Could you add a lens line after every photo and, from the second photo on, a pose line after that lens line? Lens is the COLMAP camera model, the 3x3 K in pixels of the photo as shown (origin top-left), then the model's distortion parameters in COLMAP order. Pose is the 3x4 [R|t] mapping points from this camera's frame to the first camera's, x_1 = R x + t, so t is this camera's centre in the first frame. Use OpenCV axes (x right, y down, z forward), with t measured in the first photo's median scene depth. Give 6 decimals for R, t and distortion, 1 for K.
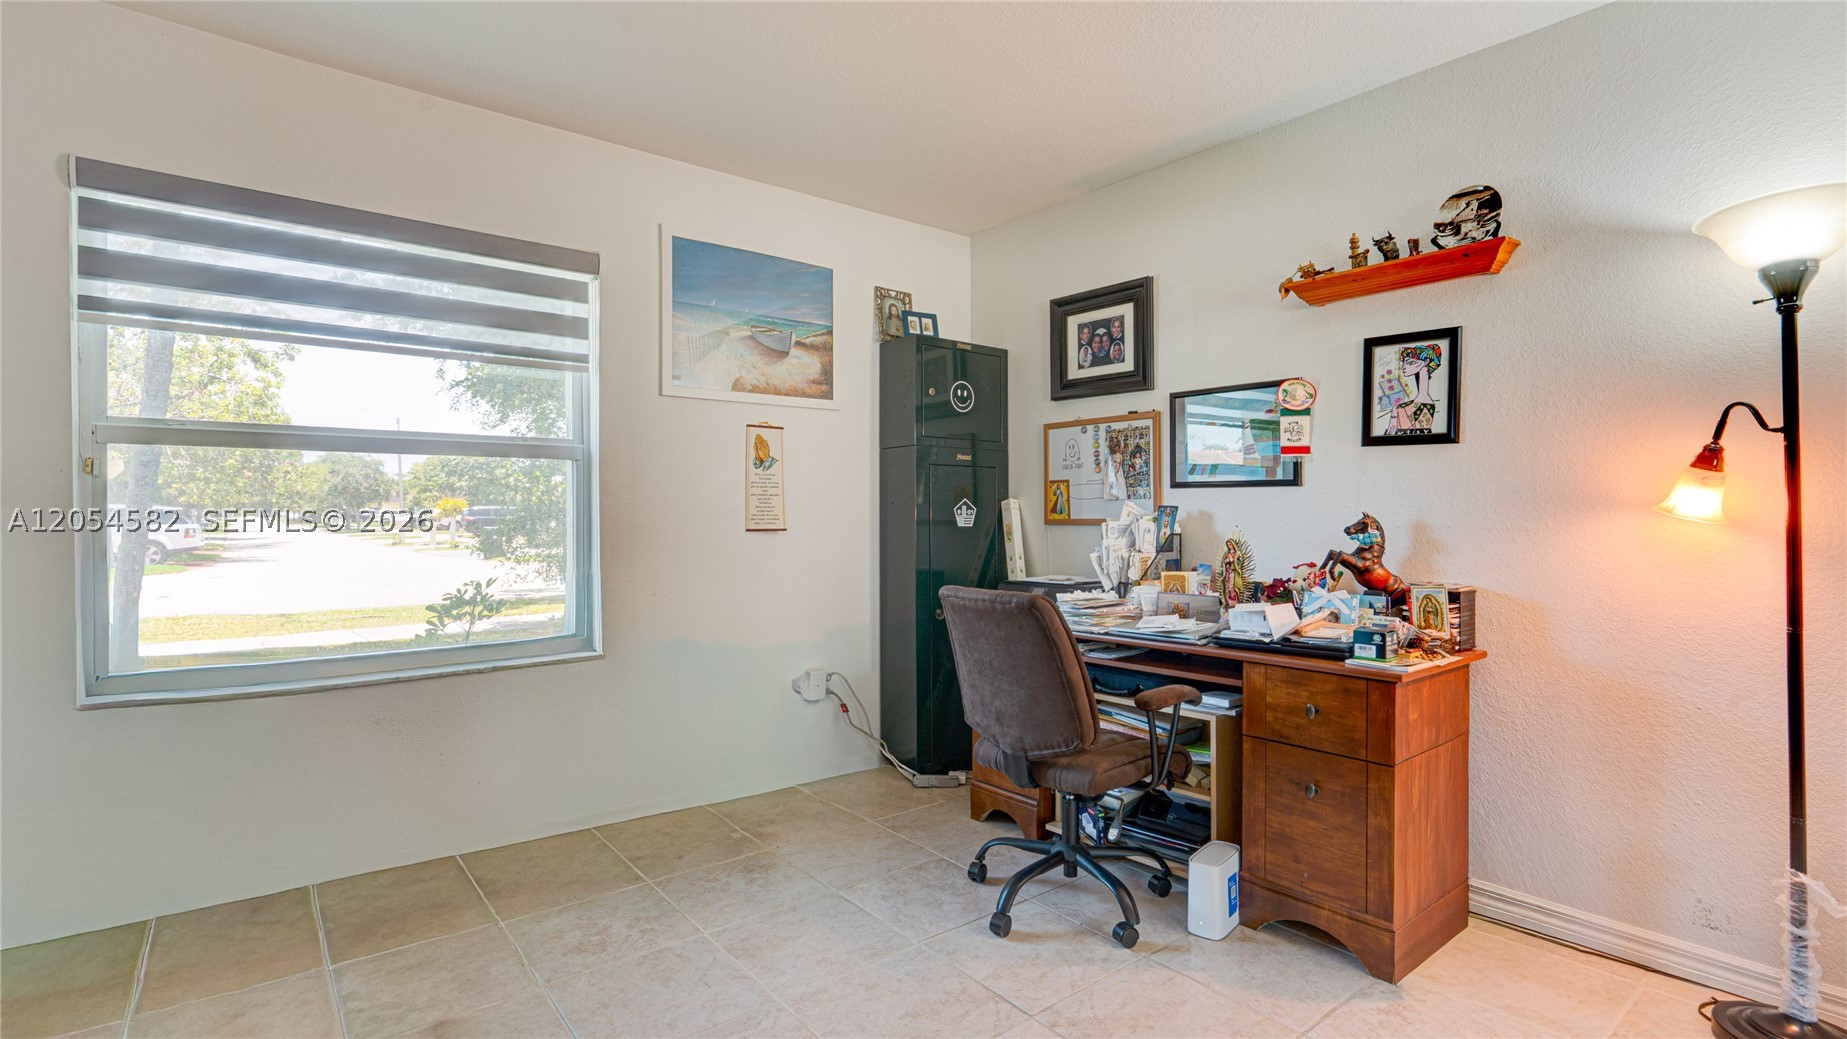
lens RADIAL K [[846.3, 0, 923.5], [0, 846.3, 519.5], [0, 0, 1]] dist [-0.000451, 0.001704]
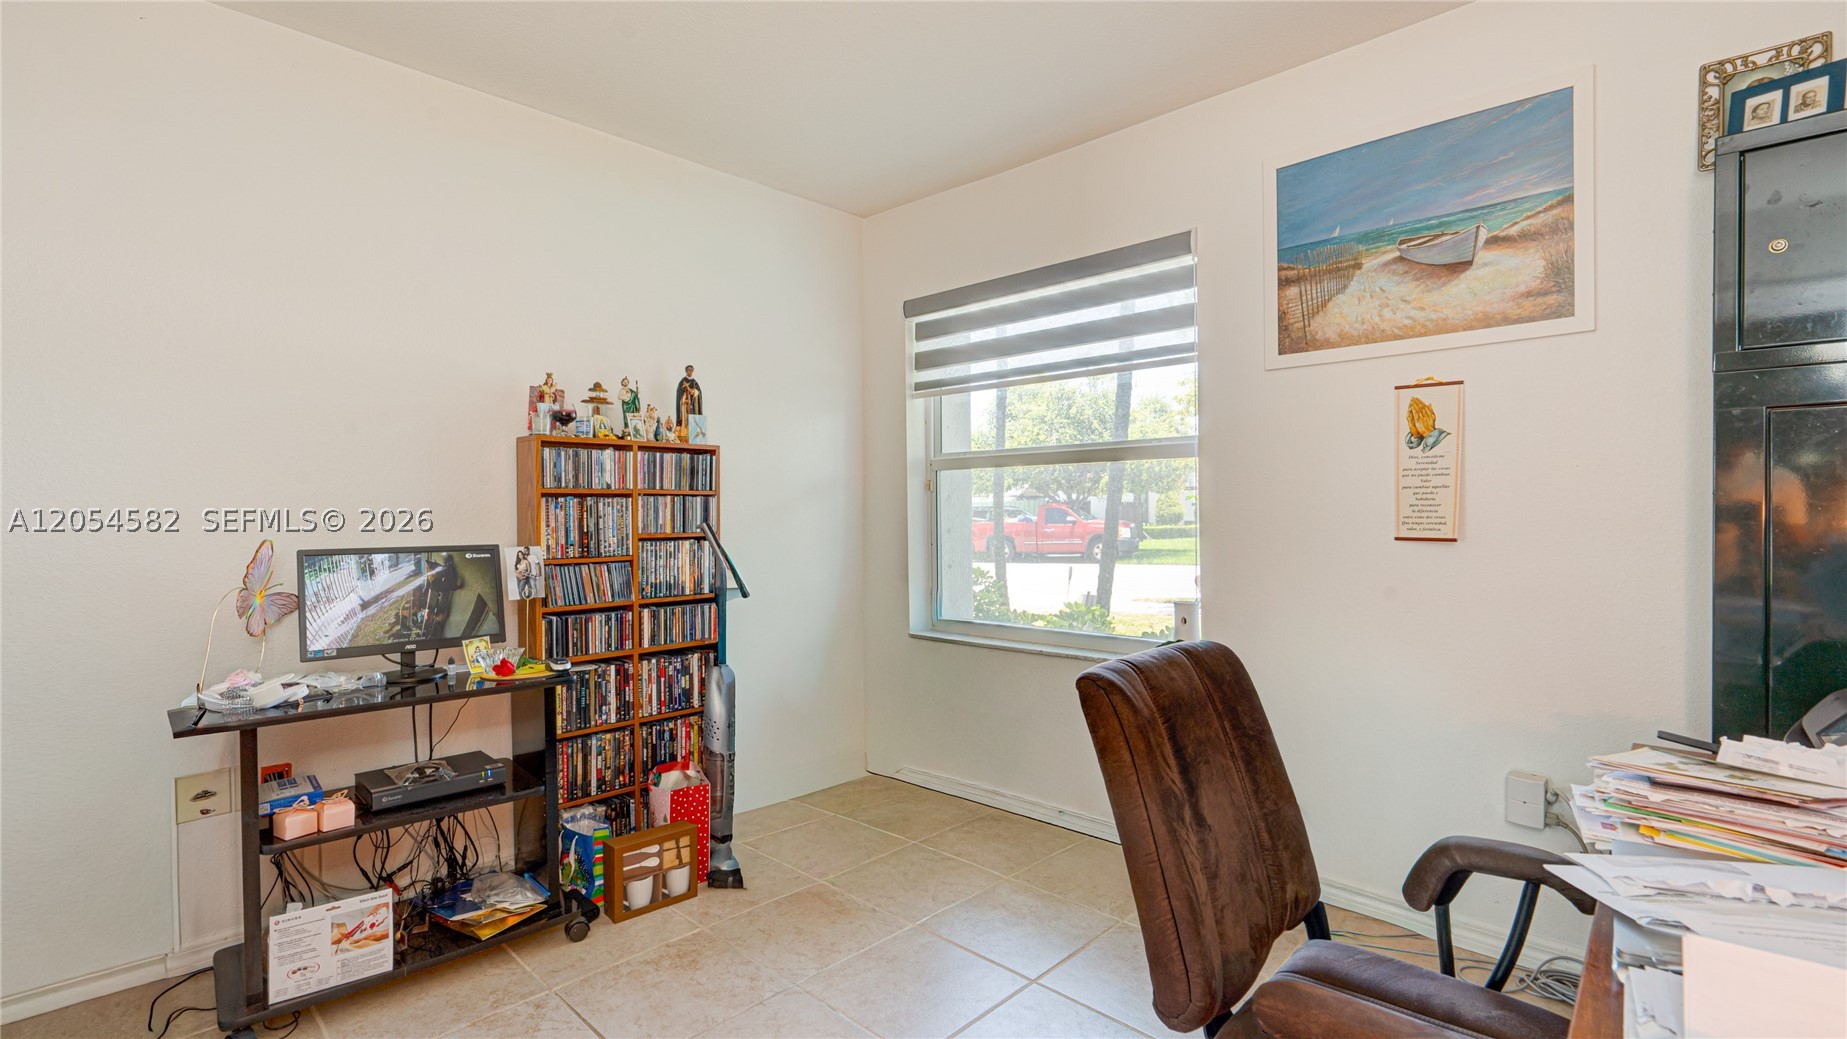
lens RADIAL K [[846.3, 0, 923.5], [0, 846.3, 519.5], [0, 0, 1]] dist [-0.000451, 0.001704]
pose [[0.120725, 0.015153, -0.992570, 0.429928], [-0.003451, 0.999884, 0.014845, -0.011863], [0.992680, 0.001633, 0.120763, 0.523016]]
